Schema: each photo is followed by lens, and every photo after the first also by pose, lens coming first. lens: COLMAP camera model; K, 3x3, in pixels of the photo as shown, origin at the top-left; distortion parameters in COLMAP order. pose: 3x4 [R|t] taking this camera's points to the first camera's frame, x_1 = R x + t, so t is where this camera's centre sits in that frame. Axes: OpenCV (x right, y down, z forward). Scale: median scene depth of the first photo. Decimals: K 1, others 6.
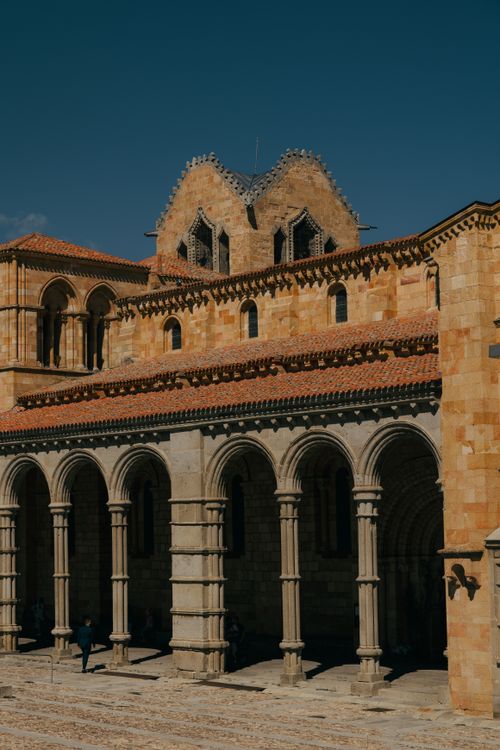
lens RADIAL K [[1437.9, 0, 247.4], [0, 1437.9, 399.1], [0, 0, 1]] dist [0.025355, -0.164403]
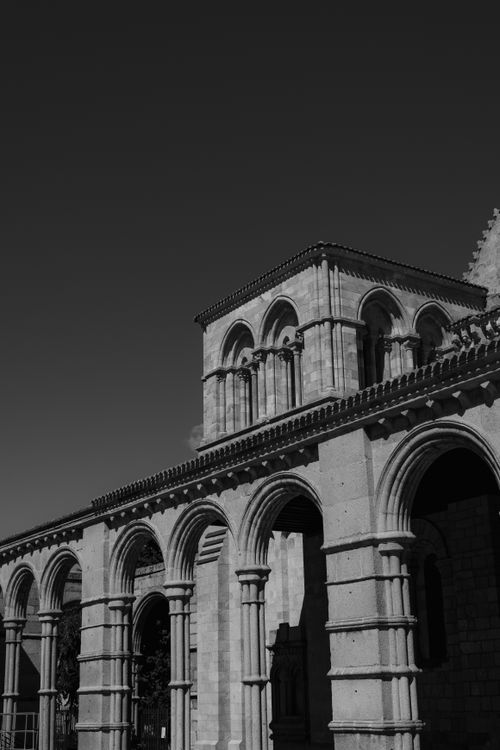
lens RADIAL K [[1022.2, 0, 237.0], [0, 1022.2, 373.3], [0, 0, 1]] dist [0.011563, -0.051160]
pose [[0.986967, -0.050028, -0.152948, -0.144591], [0.015770, 0.975941, -0.217463, 0.086200], [0.160148, 0.212217, 0.964011, 0.551514]]
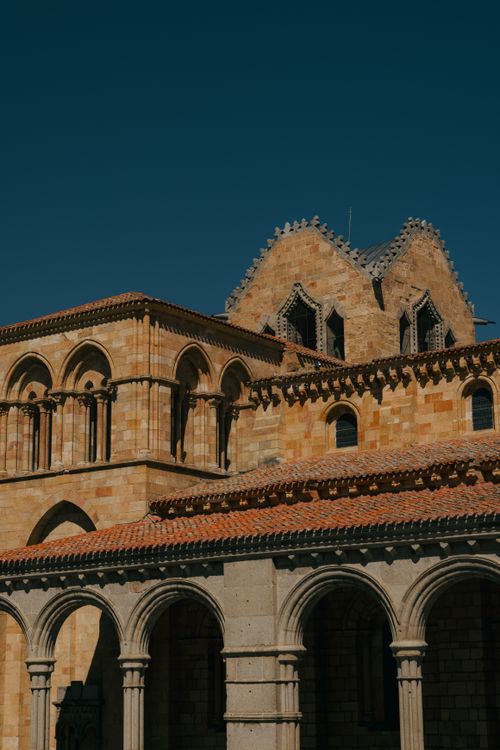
lens RADIAL K [[1437.9, 0, 247.4], [0, 1437.9, 399.1], [0, 0, 1]] dist [0.025355, -0.164403]
pose [[0.981865, 0.043950, 0.184418, -0.275740], [-0.021688, 0.992411, -0.121038, 0.037378], [-0.188338, 0.114843, 0.975367, 0.317099]]
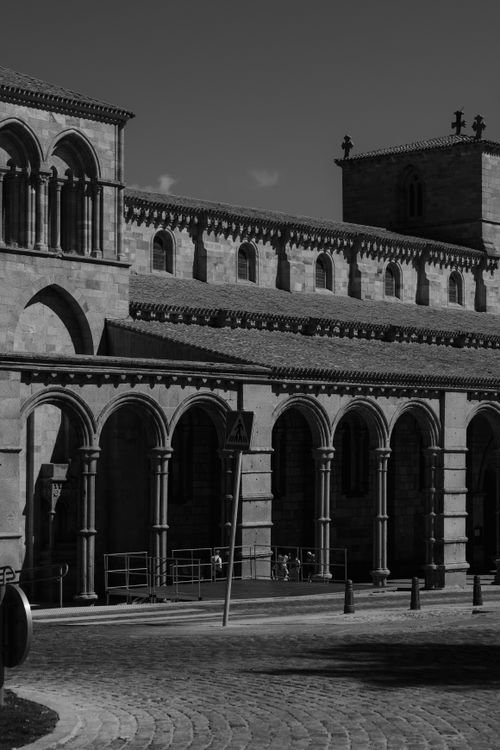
lens RADIAL K [[1797.0, 0, 250.0], [0, 1797.0, 375.0], [0, 0, 1]] dist [0.084109, -0.354948]
pose [[-0.123255, 0.059116, 0.990613, -1.283723], [-0.094295, 0.993010, -0.070992, 0.114489], [-0.987885, -0.102160, -0.116819, 1.163547]]
